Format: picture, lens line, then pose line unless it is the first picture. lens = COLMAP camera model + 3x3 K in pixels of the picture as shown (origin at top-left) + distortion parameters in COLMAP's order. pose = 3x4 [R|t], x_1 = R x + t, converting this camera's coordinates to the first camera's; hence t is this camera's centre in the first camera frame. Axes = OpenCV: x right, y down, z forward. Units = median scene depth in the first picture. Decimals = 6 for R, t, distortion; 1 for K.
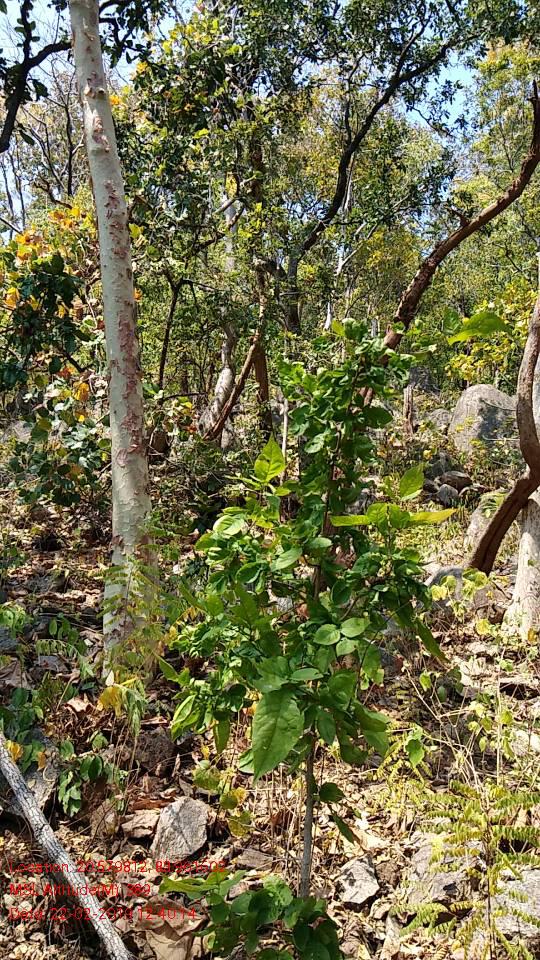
lens RADIAL K [[747.9, 0, 276.9], [0, 747.9, 477.1], [0, 0, 1]] dist [0.076387, -0.125008]
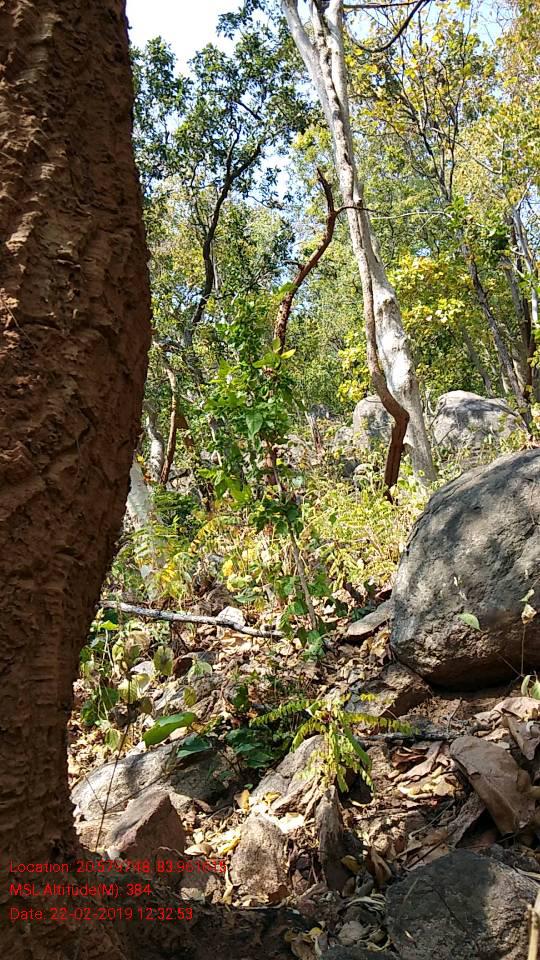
lens RADIAL K [[747.9, 0, 270.1], [0, 747.9, 498.5], [0, 0, 1]] dist [0.076387, -0.125008]
pose [[0.958882, -0.269840, 0.087929, -0.030211], [0.275867, 0.958963, -0.065475, 0.085594], [-0.066652, 0.087039, 0.993973, -0.204946]]
